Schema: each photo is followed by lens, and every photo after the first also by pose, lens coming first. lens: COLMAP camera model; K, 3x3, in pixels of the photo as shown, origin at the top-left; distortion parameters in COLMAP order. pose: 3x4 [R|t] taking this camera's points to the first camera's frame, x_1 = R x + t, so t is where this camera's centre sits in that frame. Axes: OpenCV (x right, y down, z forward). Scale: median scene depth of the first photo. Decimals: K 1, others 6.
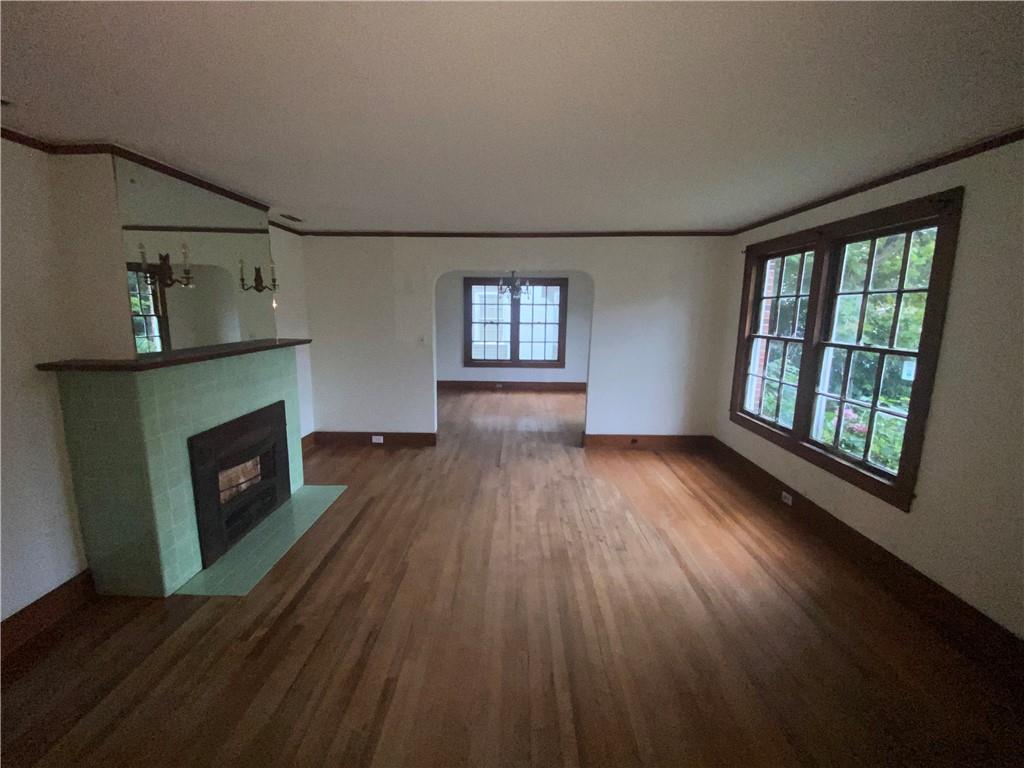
lens RADIAL K [[416.1, 0, 505.3], [0, 416.1, 385.0], [0, 0, 1]] dist [-0.001355, -0.000366]
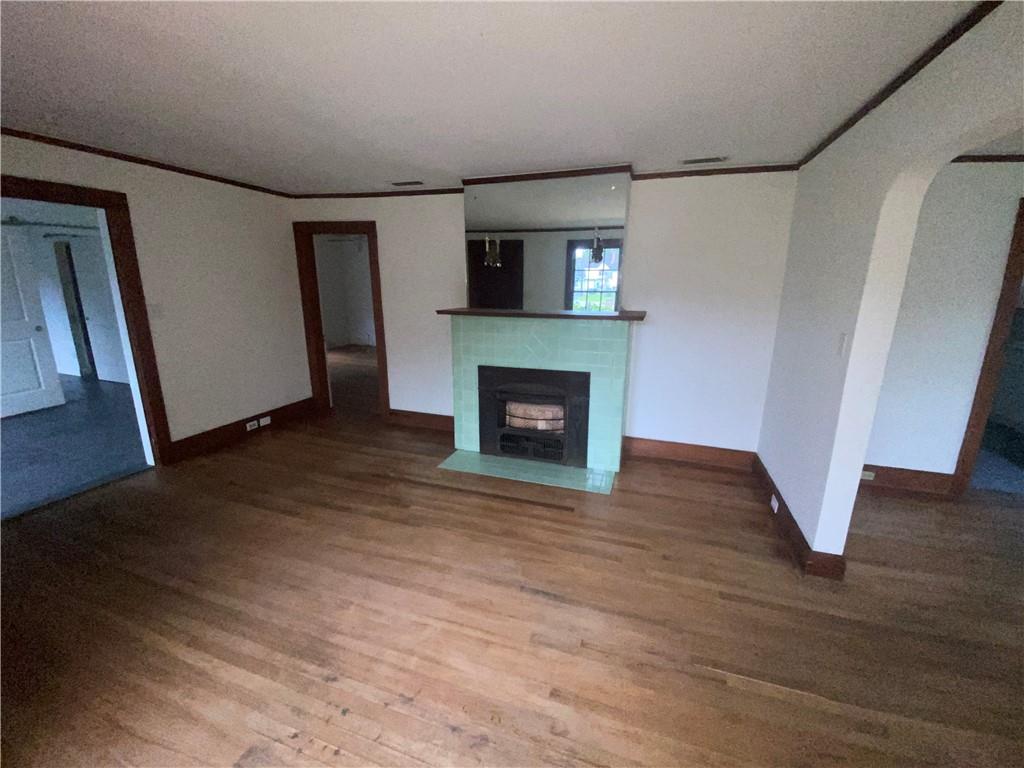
lens RADIAL K [[414.4, 0, 518.7], [0, 414.4, 384.5], [0, 0, 1]] dist [0.001728, -0.011687]
pose [[-0.297319, 0.220005, -0.929085, 0.586107], [-0.176634, 0.943619, 0.279972, -0.242996], [0.938297, 0.247349, -0.241695, 1.436549]]
